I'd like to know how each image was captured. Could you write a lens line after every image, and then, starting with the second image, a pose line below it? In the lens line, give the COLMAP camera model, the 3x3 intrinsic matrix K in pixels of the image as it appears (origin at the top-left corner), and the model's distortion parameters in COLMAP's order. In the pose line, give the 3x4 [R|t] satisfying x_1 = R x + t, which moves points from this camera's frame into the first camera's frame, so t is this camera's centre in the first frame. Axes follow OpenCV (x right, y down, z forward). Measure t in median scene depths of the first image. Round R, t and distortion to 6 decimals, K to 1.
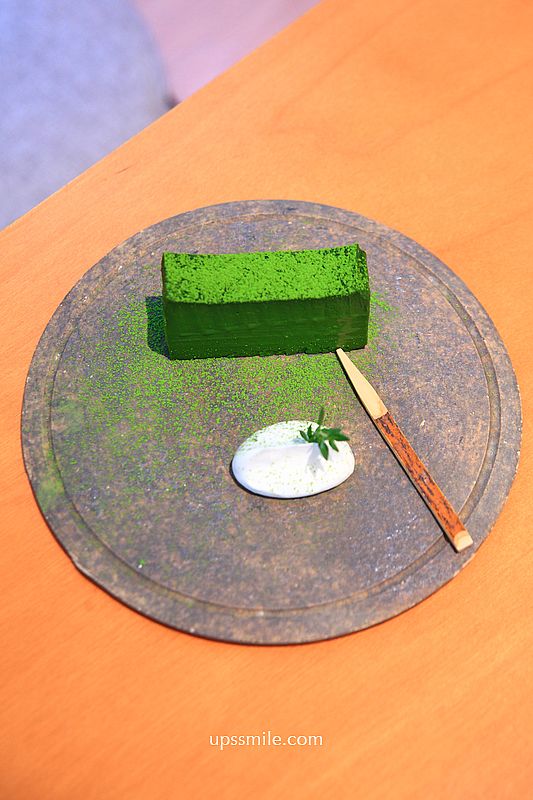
lens RADIAL K [[1550.6, 0, 266.5], [0, 1550.6, 400.0], [0, 0, 1]] dist [0.115532, 0.060206]
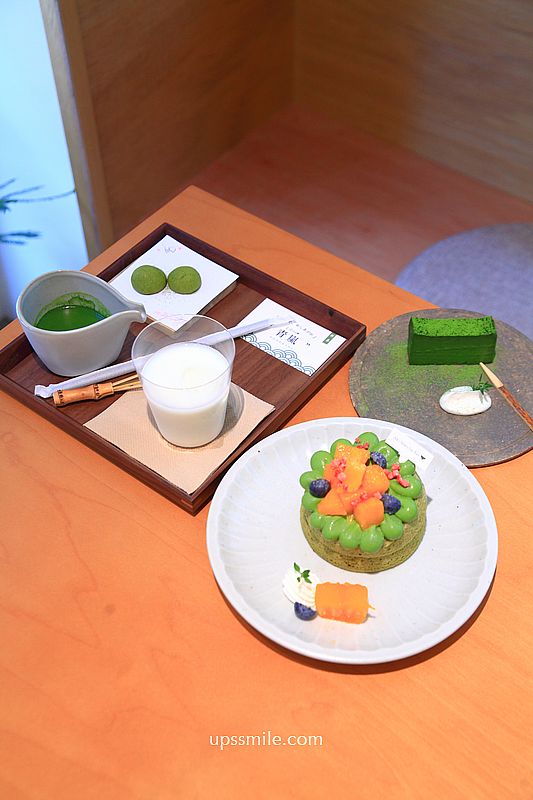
lens RADIAL K [[1107.6, 0, 266.5], [0, 1107.6, 400.0], [0, 0, 1]] dist [0.074968, 0.013049]
pose [[0.999085, 0.033913, -0.026052, -0.244095], [-0.038580, 0.977586, -0.206973, 0.402890], [0.018449, 0.207789, 0.978000, -0.684469]]
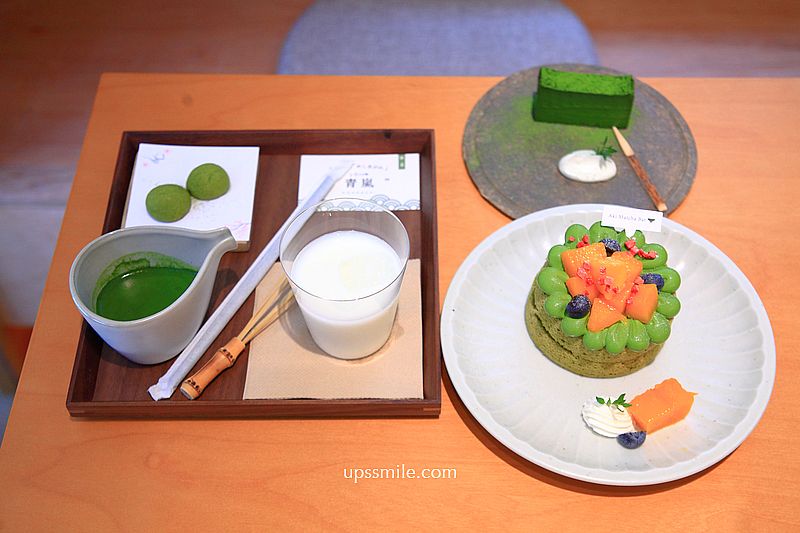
lens RADIAL K [[1107.6, 0, 400.0], [0, 1107.6, 266.5], [0, 0, 1]] dist [0.074968, 0.013049]
pose [[0.983062, 0.151901, -0.102546, -0.058721], [-0.164191, 0.978537, -0.124523, 0.407330], [0.081430, 0.139251, 0.986903, -0.521583]]
